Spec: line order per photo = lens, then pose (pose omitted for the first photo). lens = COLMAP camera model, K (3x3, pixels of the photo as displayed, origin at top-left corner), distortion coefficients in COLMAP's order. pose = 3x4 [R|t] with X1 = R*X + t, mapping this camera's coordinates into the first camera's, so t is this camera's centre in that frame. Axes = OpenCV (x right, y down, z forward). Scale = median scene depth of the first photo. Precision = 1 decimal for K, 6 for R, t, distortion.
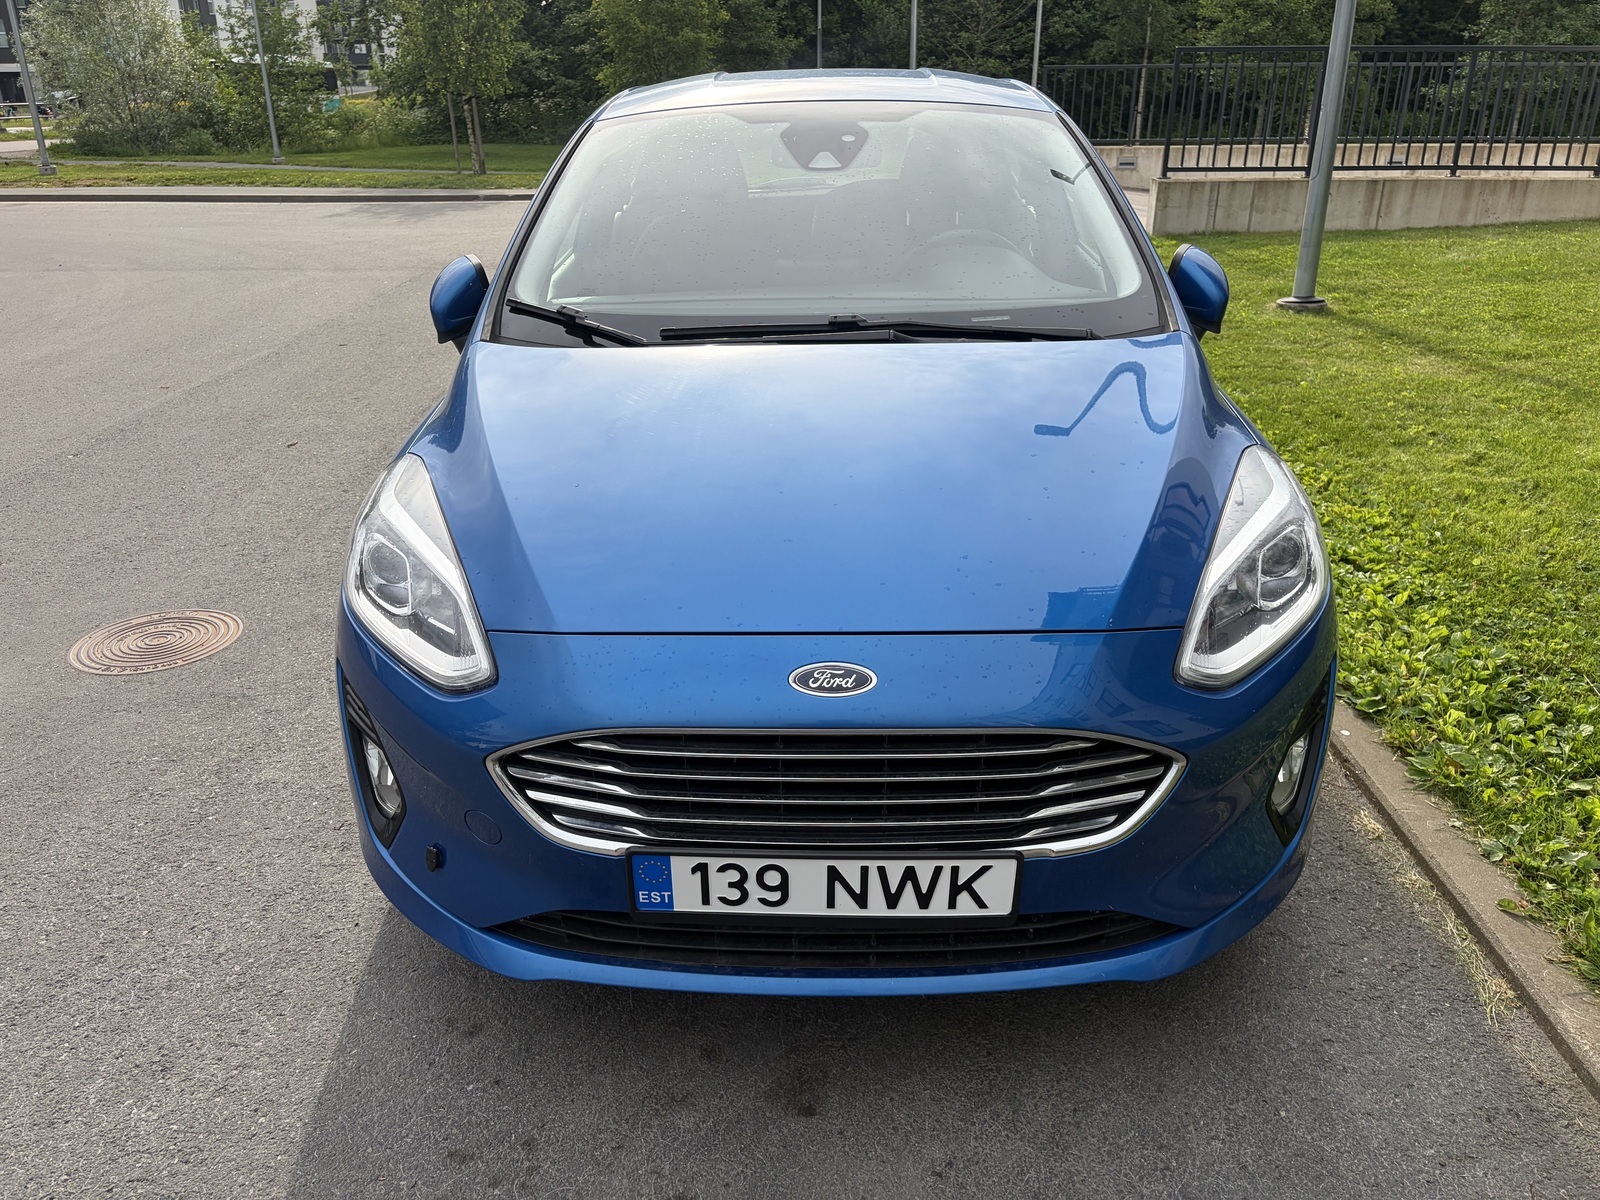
lens RADIAL K [[1210.2, 0, 801.6], [0, 1210.2, 603.4], [0, 0, 1]] dist [0.038830, -0.022156]
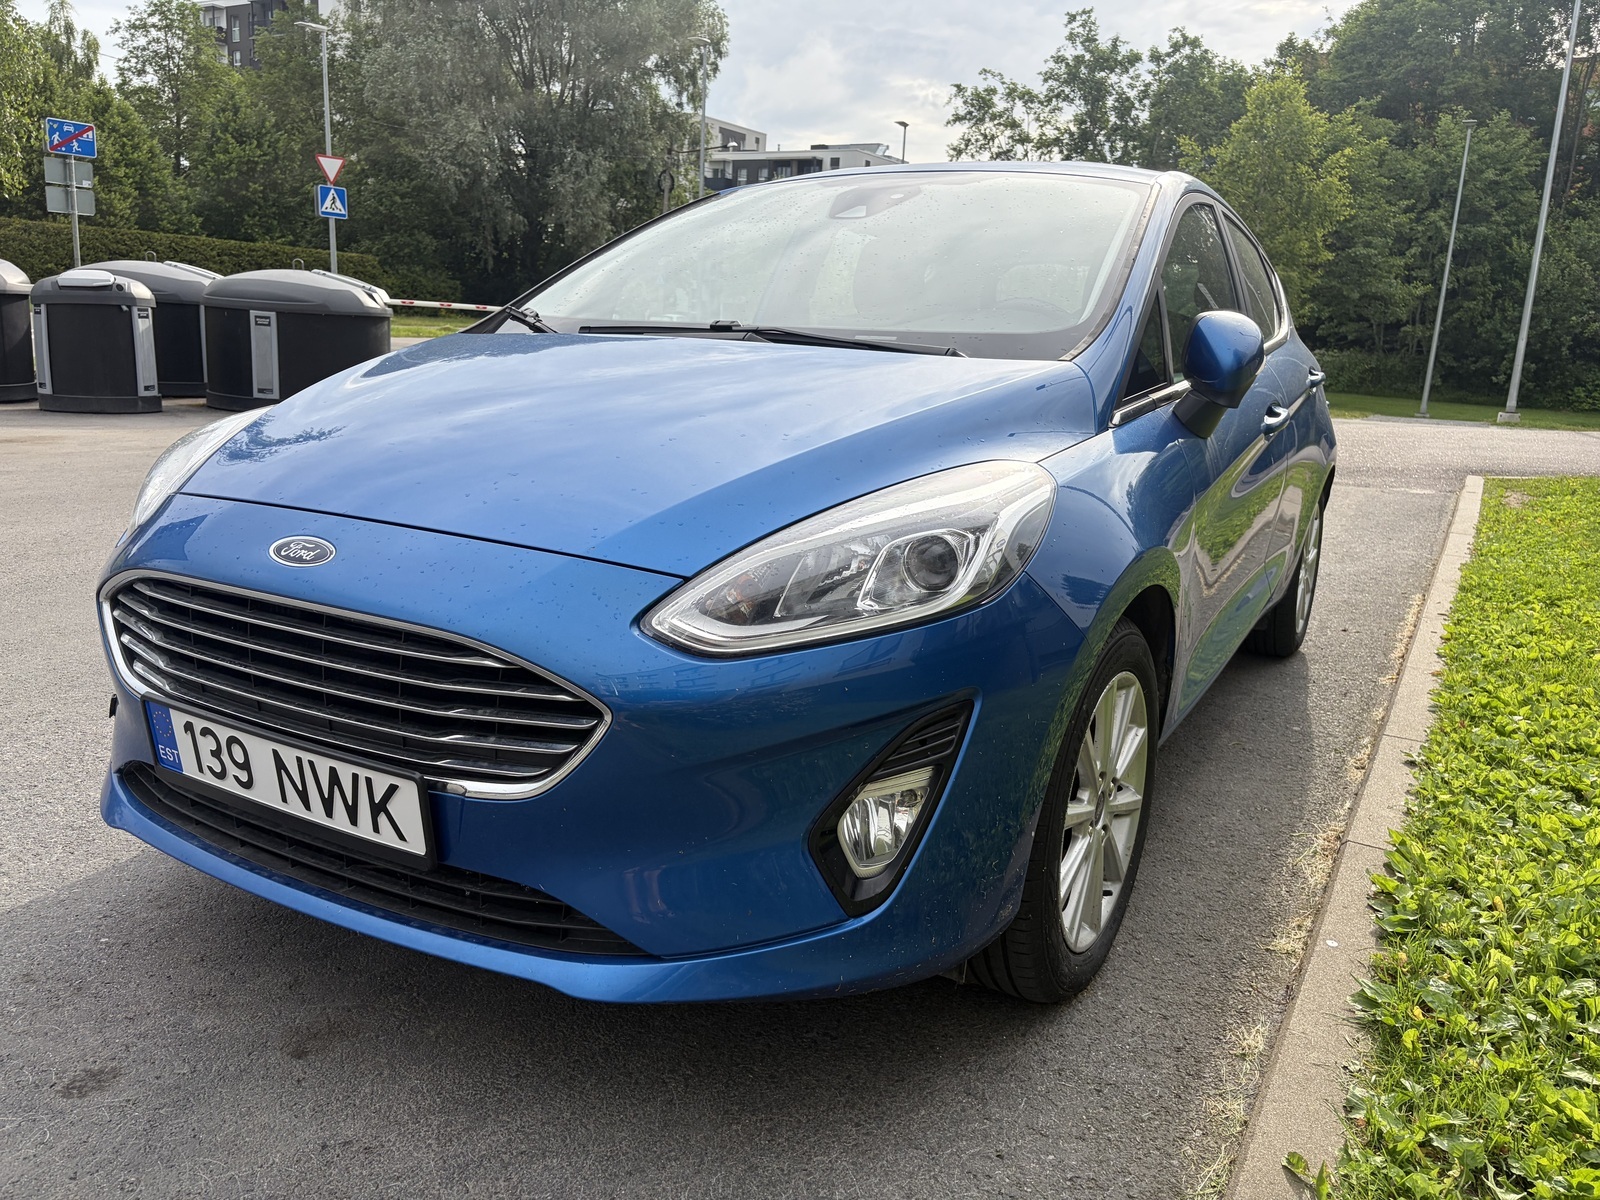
lens RADIAL K [[1210.2, 0, 793.2], [0, 1210.2, 600.4], [0, 0, 1]] dist [0.038830, -0.022156]
pose [[0.879078, 0.150575, -0.452271, 0.790875], [-0.230353, 0.964849, -0.126507, 0.128213], [0.417324, 0.215391, 0.882863, 0.291207]]
